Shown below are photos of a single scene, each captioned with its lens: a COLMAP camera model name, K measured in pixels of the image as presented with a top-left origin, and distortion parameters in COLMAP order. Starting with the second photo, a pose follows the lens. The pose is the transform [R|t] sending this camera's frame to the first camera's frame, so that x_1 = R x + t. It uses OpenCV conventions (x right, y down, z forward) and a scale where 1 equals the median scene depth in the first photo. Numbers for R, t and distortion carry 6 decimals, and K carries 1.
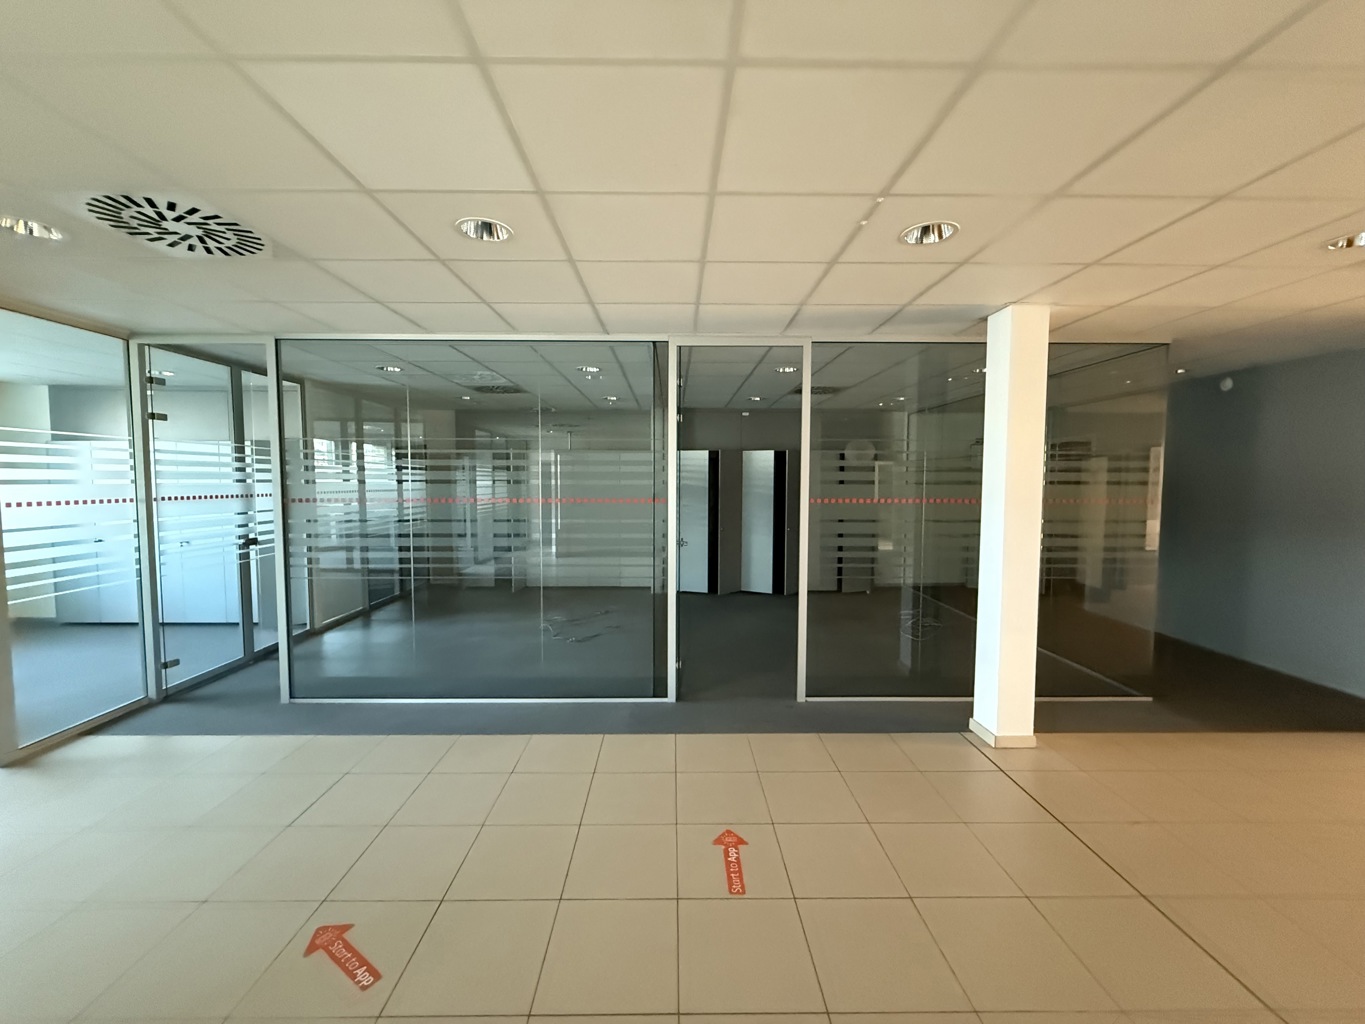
lens RADIAL K [[547.1, 0, 678.9], [0, 547.1, 510.0], [0, 0, 1]] dist [0.000216, 0.000119]
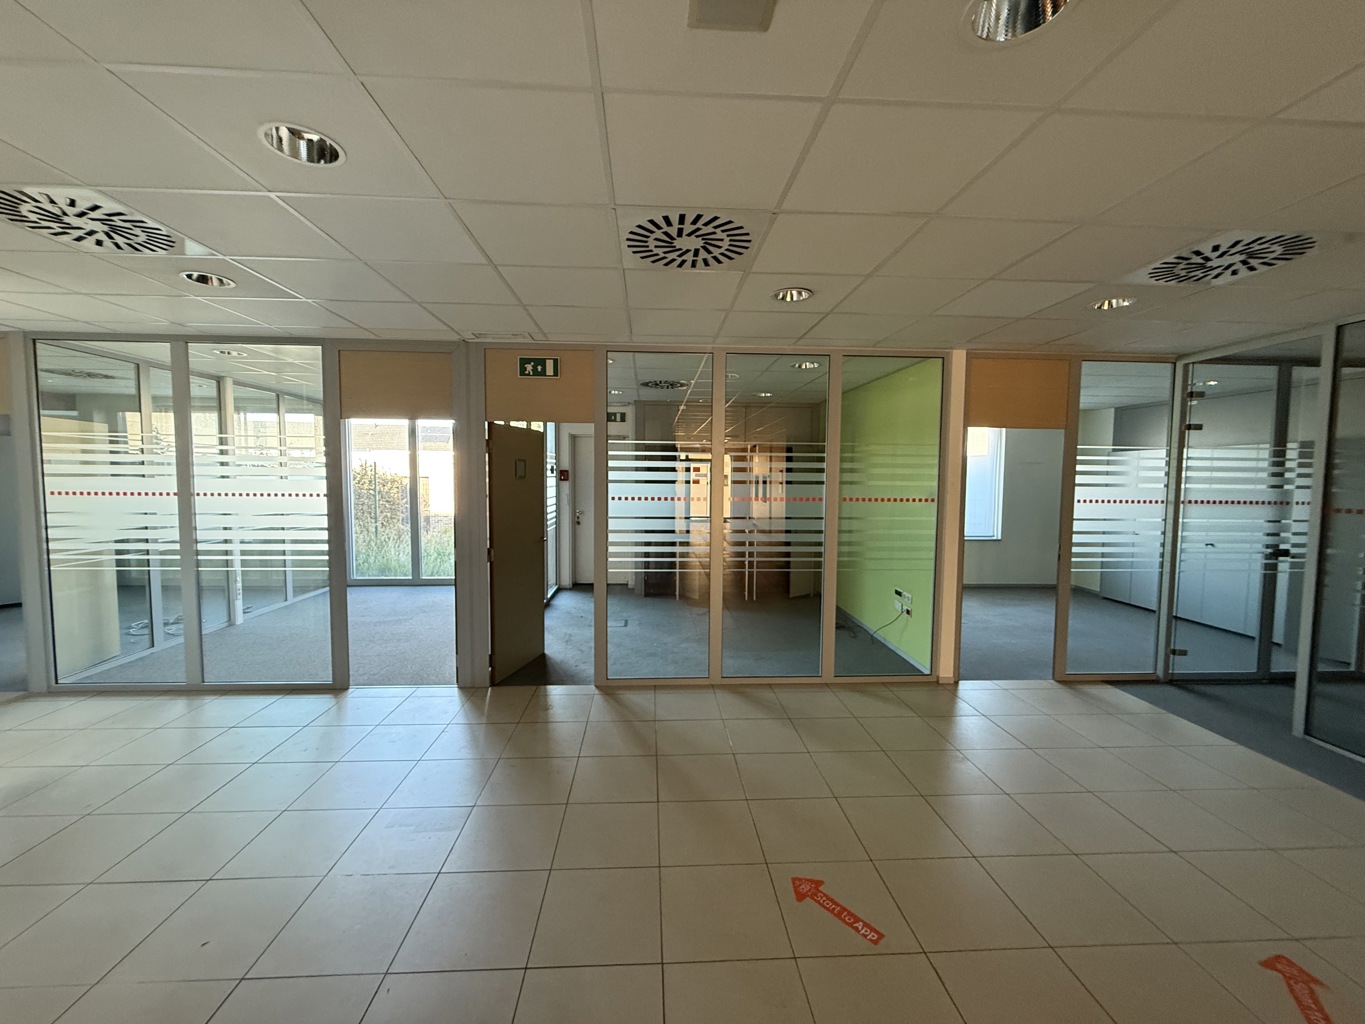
lens RADIAL K [[547.1, 0, 678.7], [0, 547.1, 511.1], [0, 0, 1]] dist [0.000216, 0.000119]
pose [[0.050095, 0.060778, -0.996893, 0.096145], [-0.065115, 0.996222, 0.057465, 0.001296], [0.996620, 0.062034, 0.053864, -0.074468]]
